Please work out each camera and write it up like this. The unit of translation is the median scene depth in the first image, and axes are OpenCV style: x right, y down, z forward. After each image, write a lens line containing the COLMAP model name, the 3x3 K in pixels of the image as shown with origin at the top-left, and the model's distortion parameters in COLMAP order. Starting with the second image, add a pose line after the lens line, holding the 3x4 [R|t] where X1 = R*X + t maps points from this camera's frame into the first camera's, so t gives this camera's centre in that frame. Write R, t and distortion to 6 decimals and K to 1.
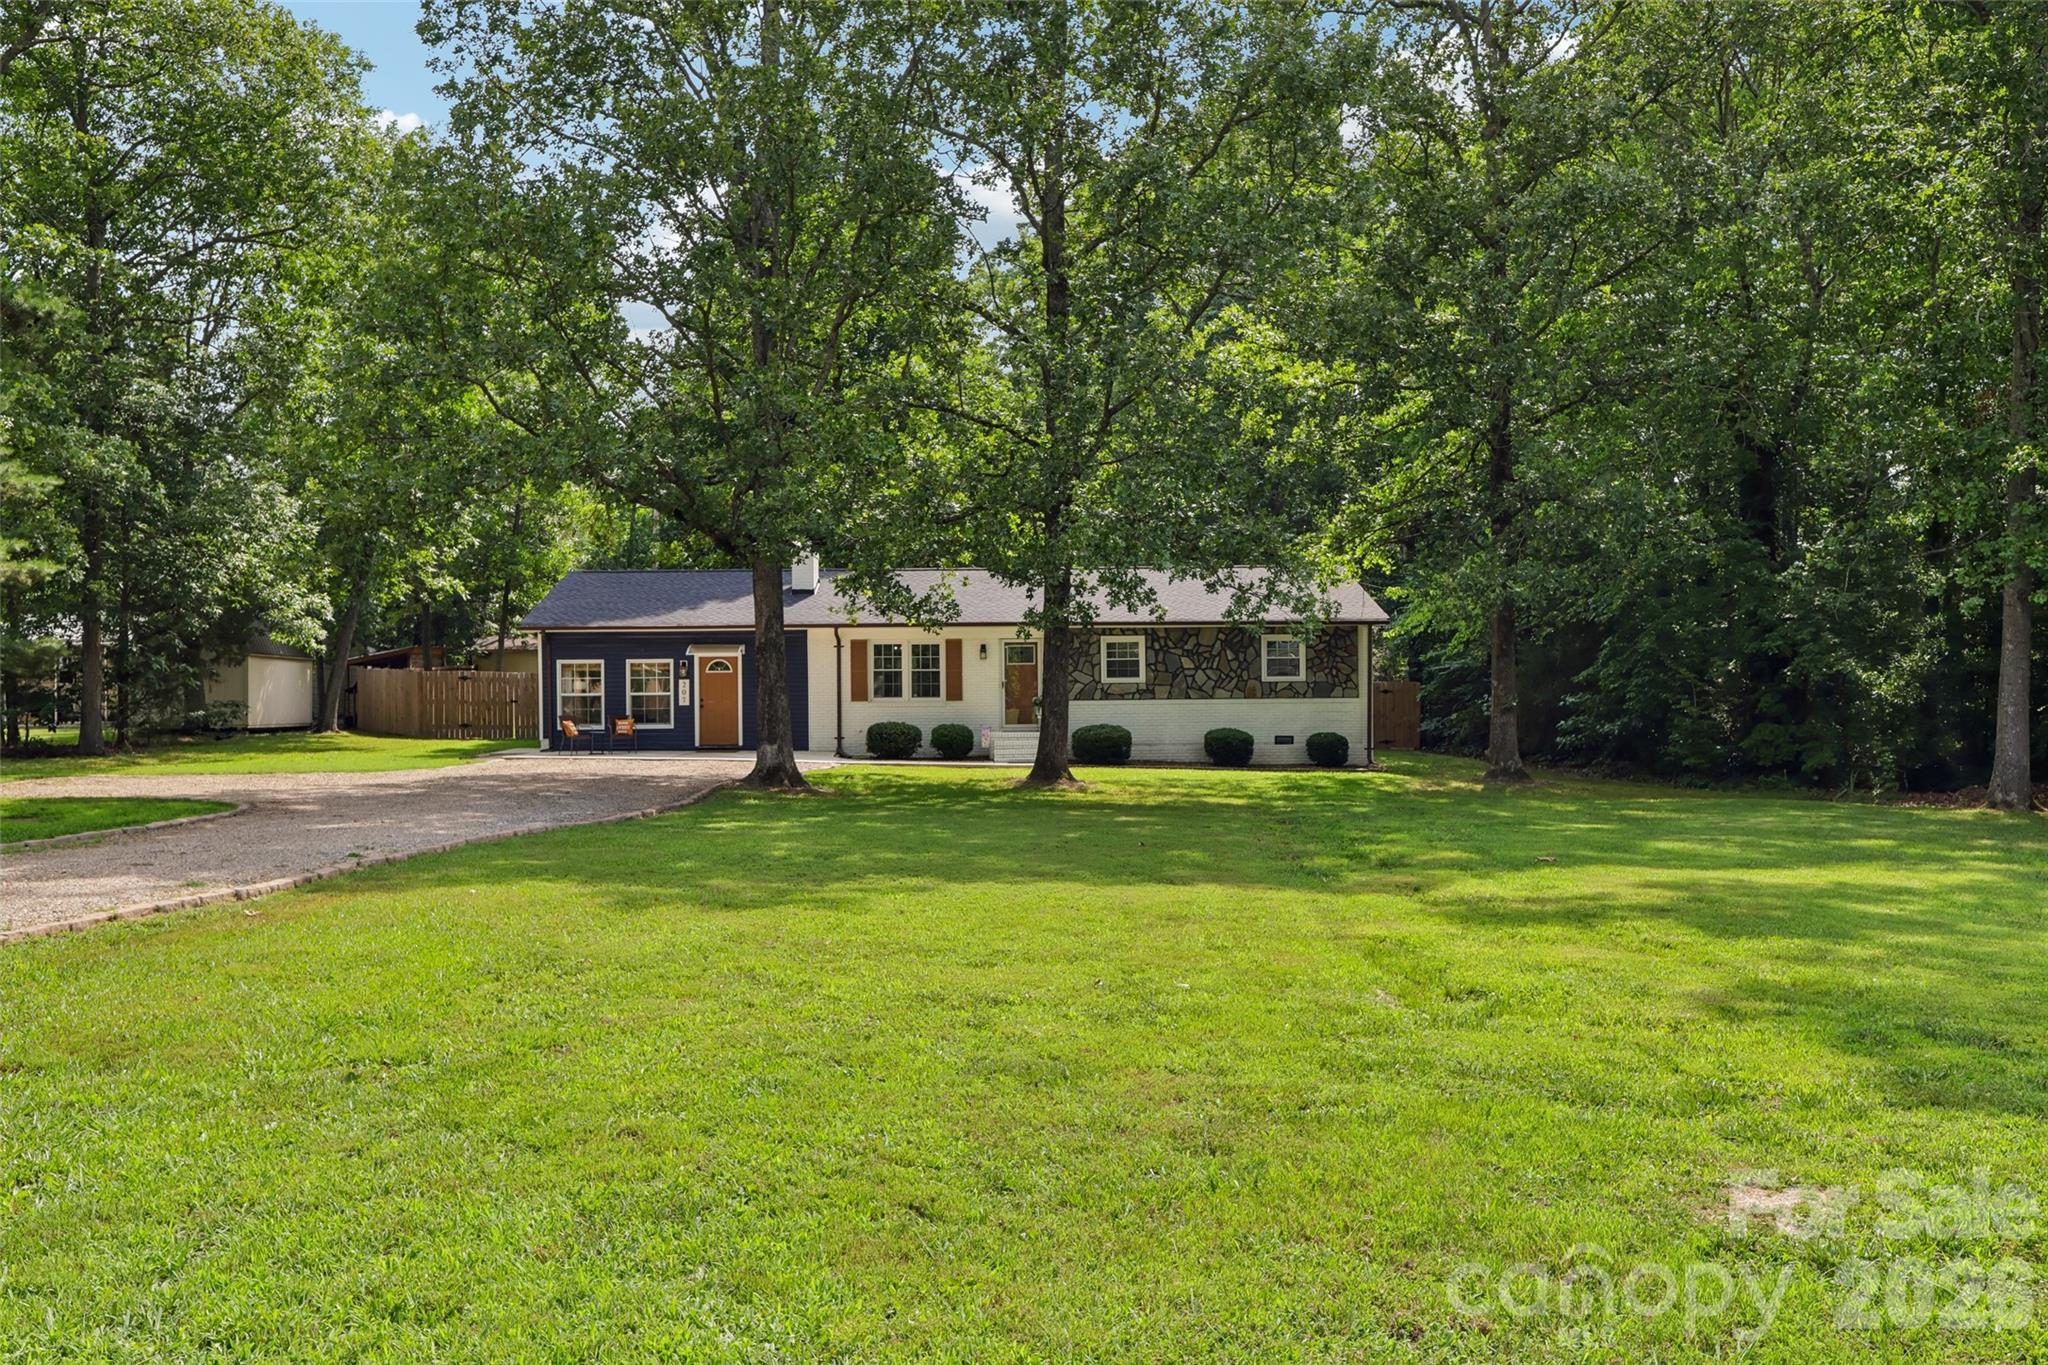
lens RADIAL K [[1645.4, 0, 1024.0], [0, 1645.4, 688.3], [0, 0, 1]] dist [0.004384, -0.013176]
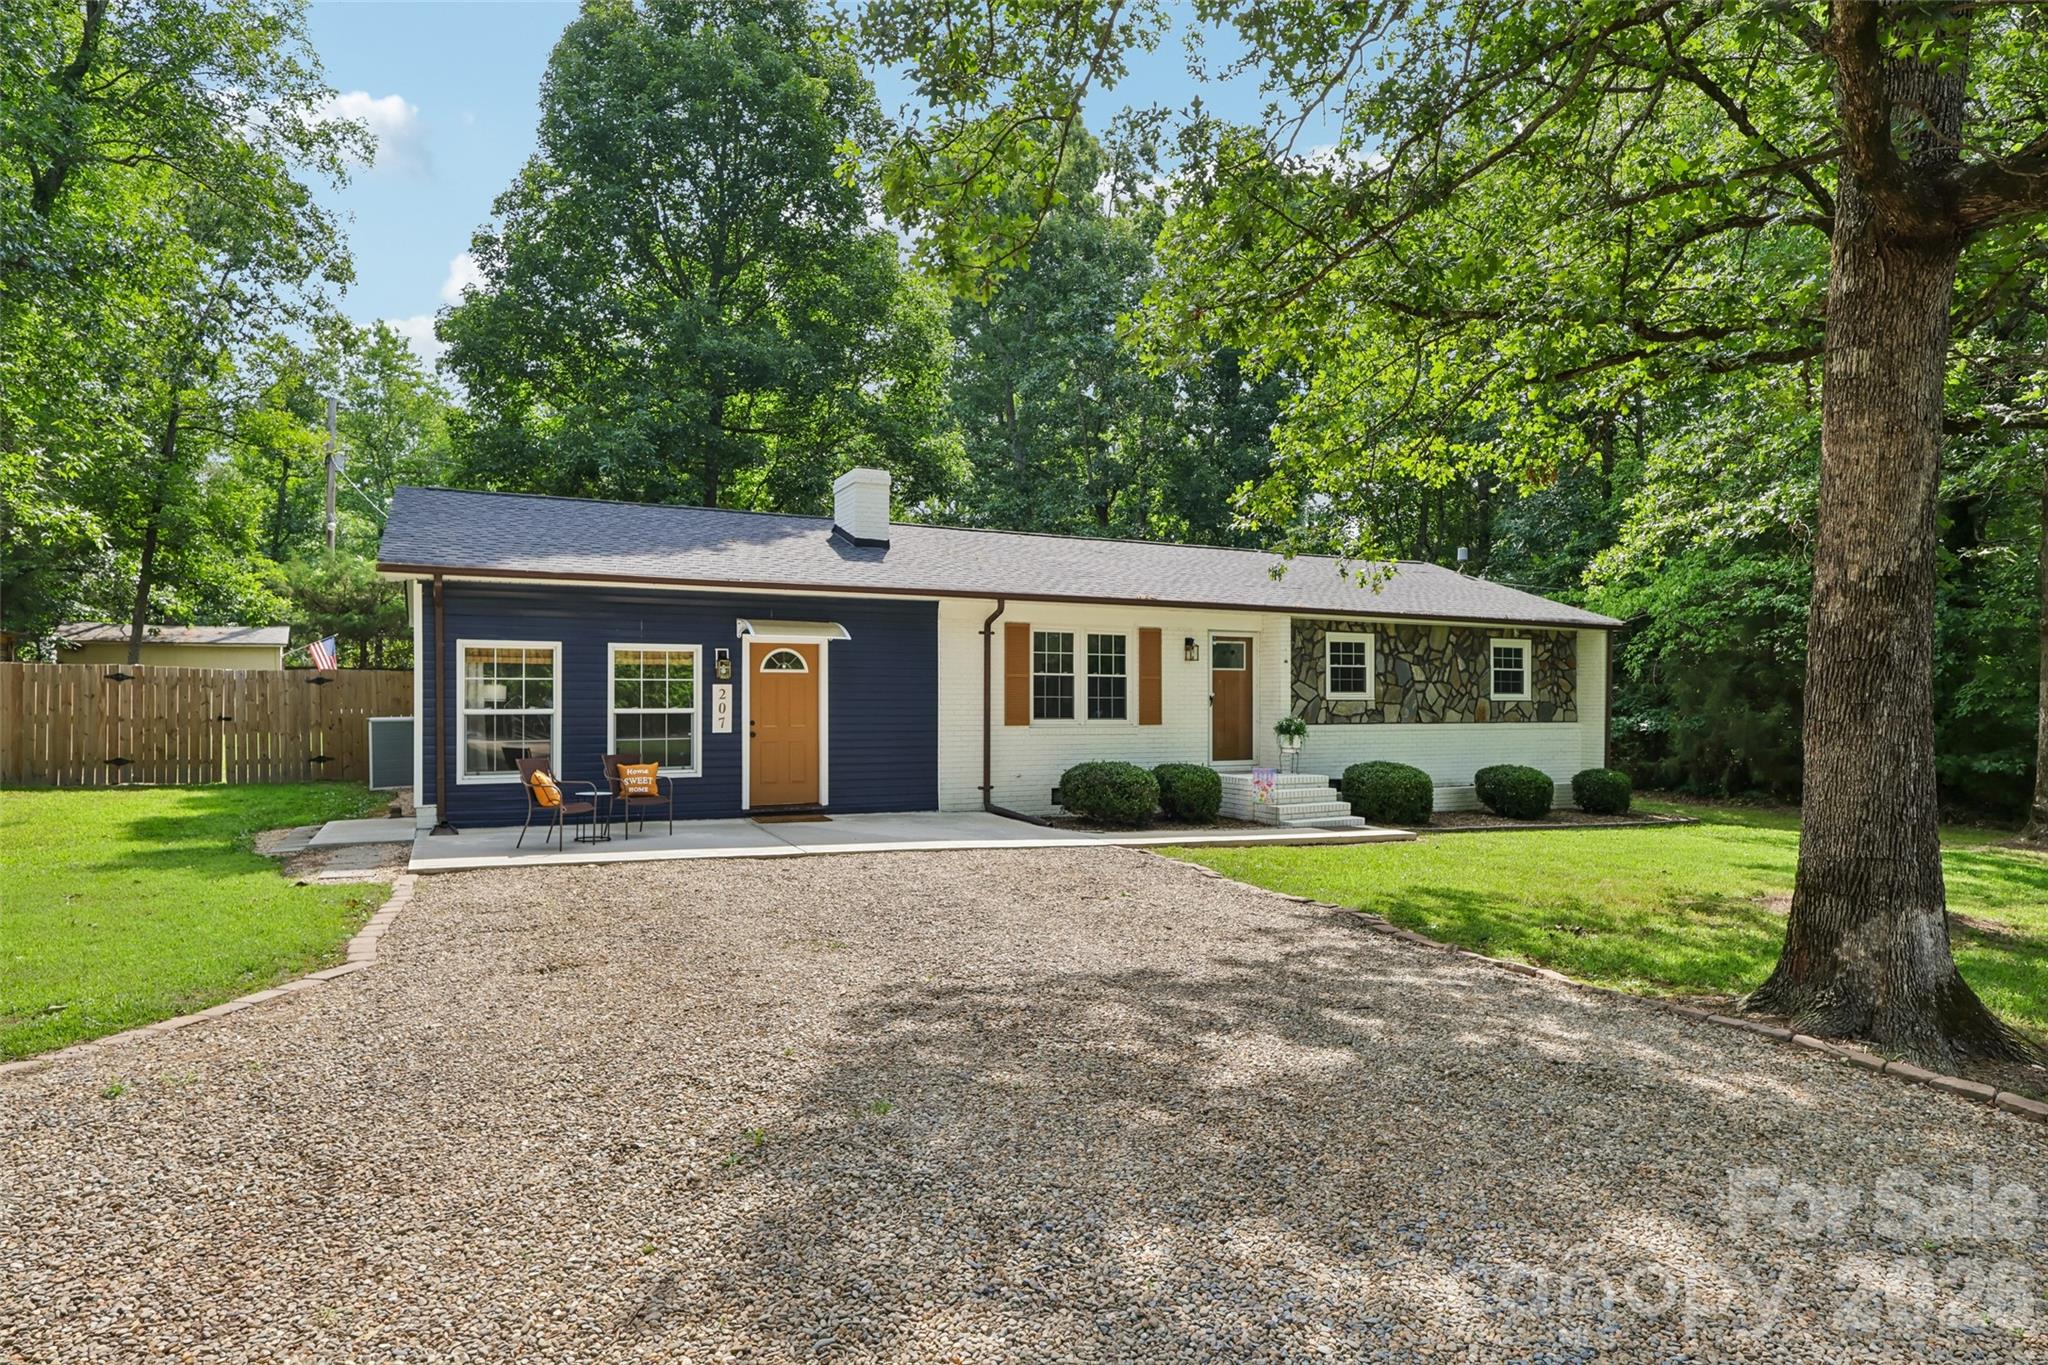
lens RADIAL K [[1129.8, 0, 1006.9], [0, 1129.8, 696.2], [0, 0, 1]] dist [0.013090, -0.000219]
pose [[0.907824, 0.012701, 0.419159, -0.274450], [-0.009710, 0.999910, -0.009269, 0.001006], [-0.419239, 0.004344, 0.907866, 0.625910]]
